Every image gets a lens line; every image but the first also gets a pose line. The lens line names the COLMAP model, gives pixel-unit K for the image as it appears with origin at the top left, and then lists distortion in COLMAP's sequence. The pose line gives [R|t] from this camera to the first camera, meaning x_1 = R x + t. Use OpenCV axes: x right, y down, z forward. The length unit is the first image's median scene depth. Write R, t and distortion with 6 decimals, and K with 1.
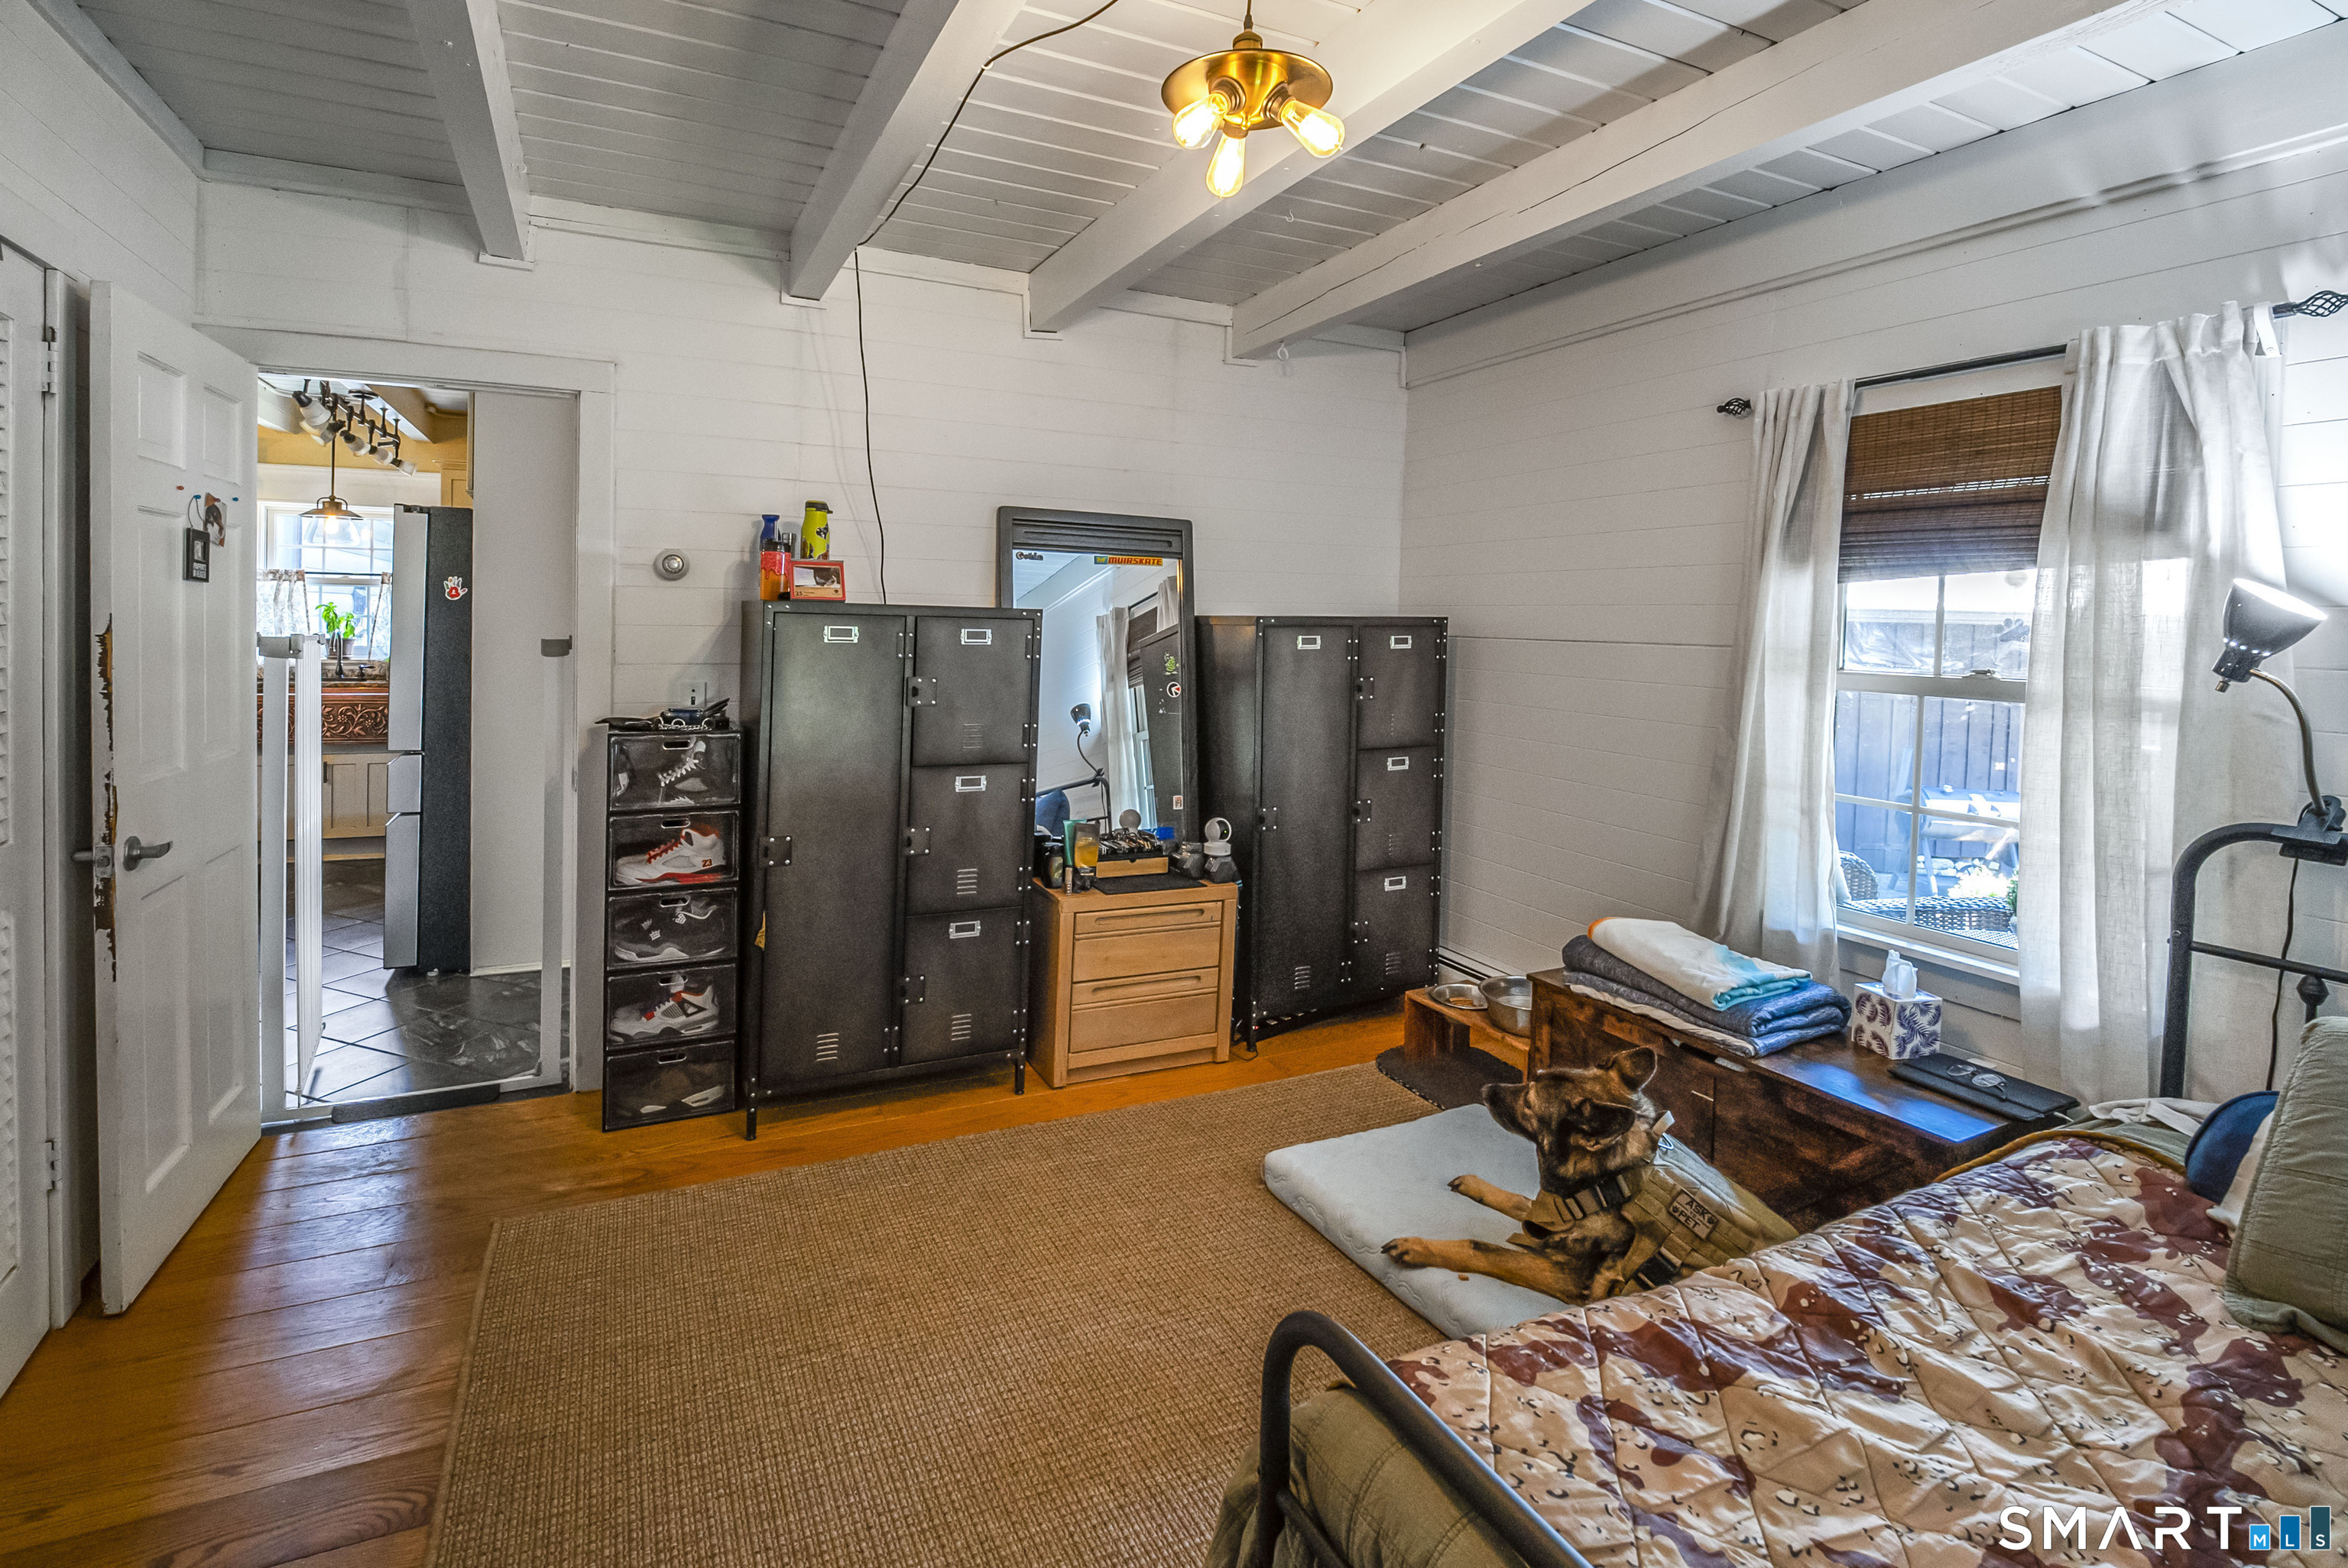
lens RADIAL K [[1154.8, 0, 1171.4], [0, 1154.8, 617.9], [0, 0, 1]] dist [-0.000409, -0.000069]
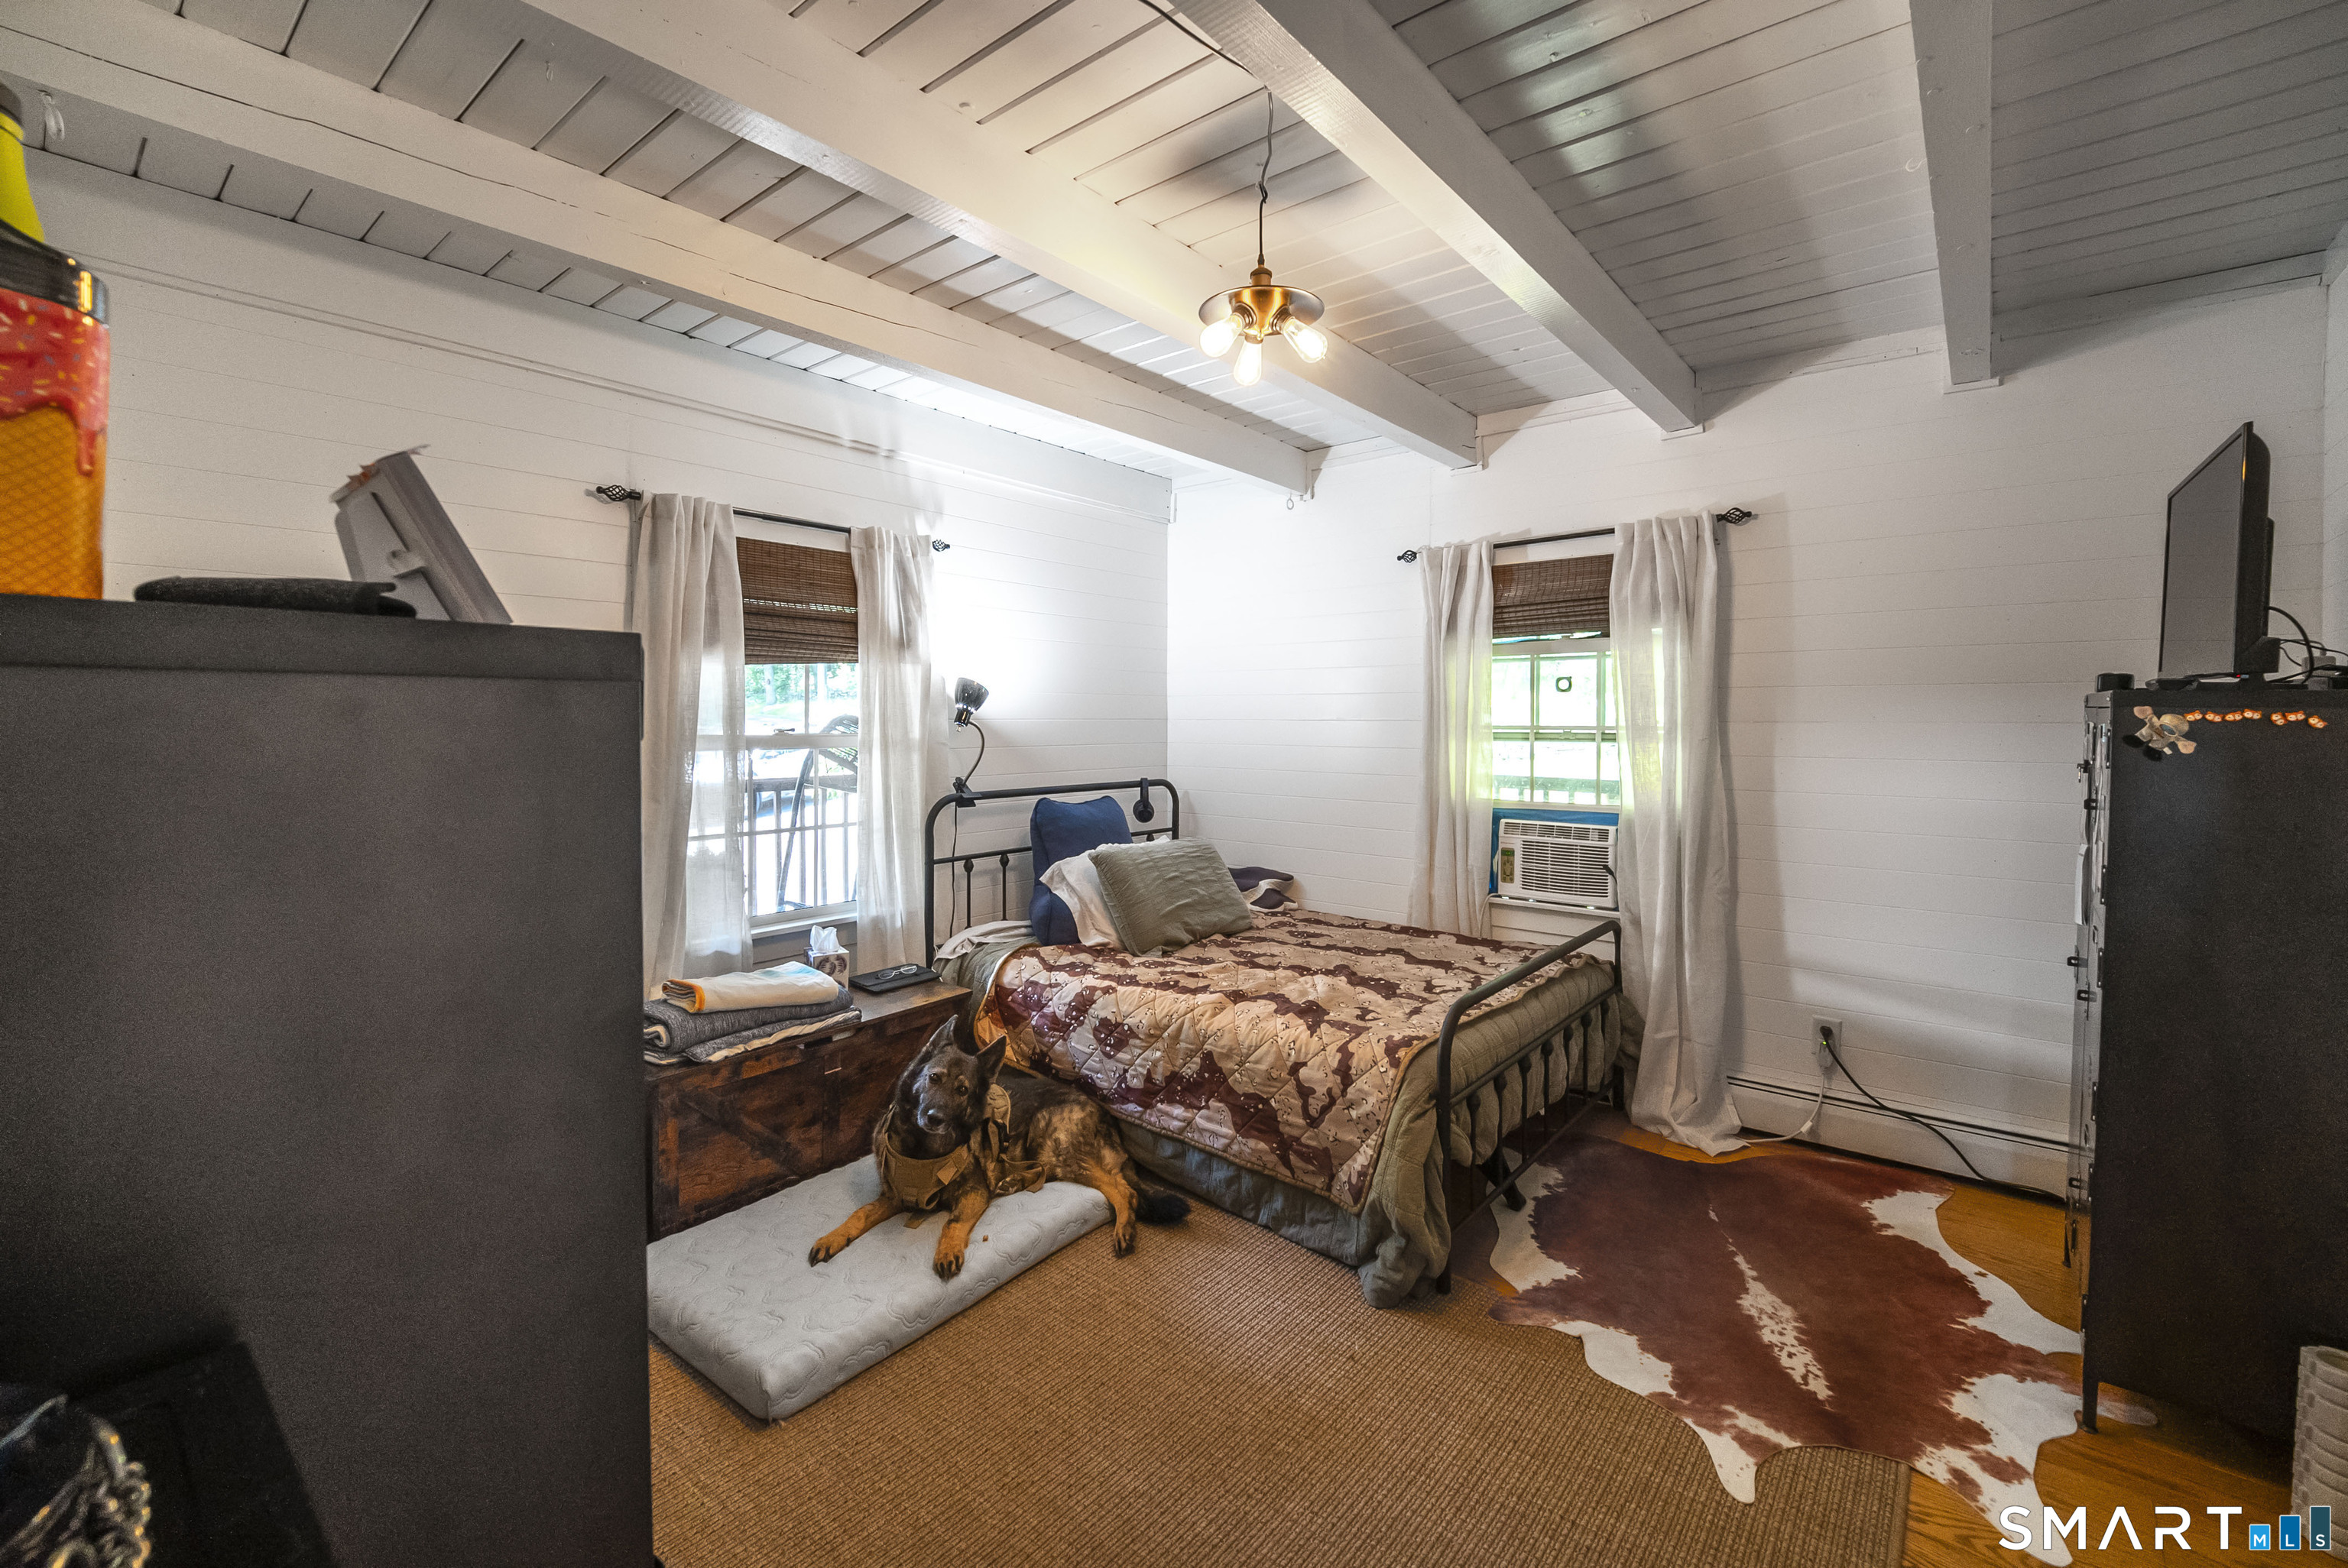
lens RADIAL K [[999.2, 0, 1168.1], [0, 999.2, 720.0], [0, 0, 1]] dist [-0.000156, -0.000023]
pose [[-0.407650, -0.031279, 0.912602, -0.732465], [-0.006500, 0.999487, 0.031353, -0.010351], [-0.913115, 0.006849, -0.407644, 1.187947]]
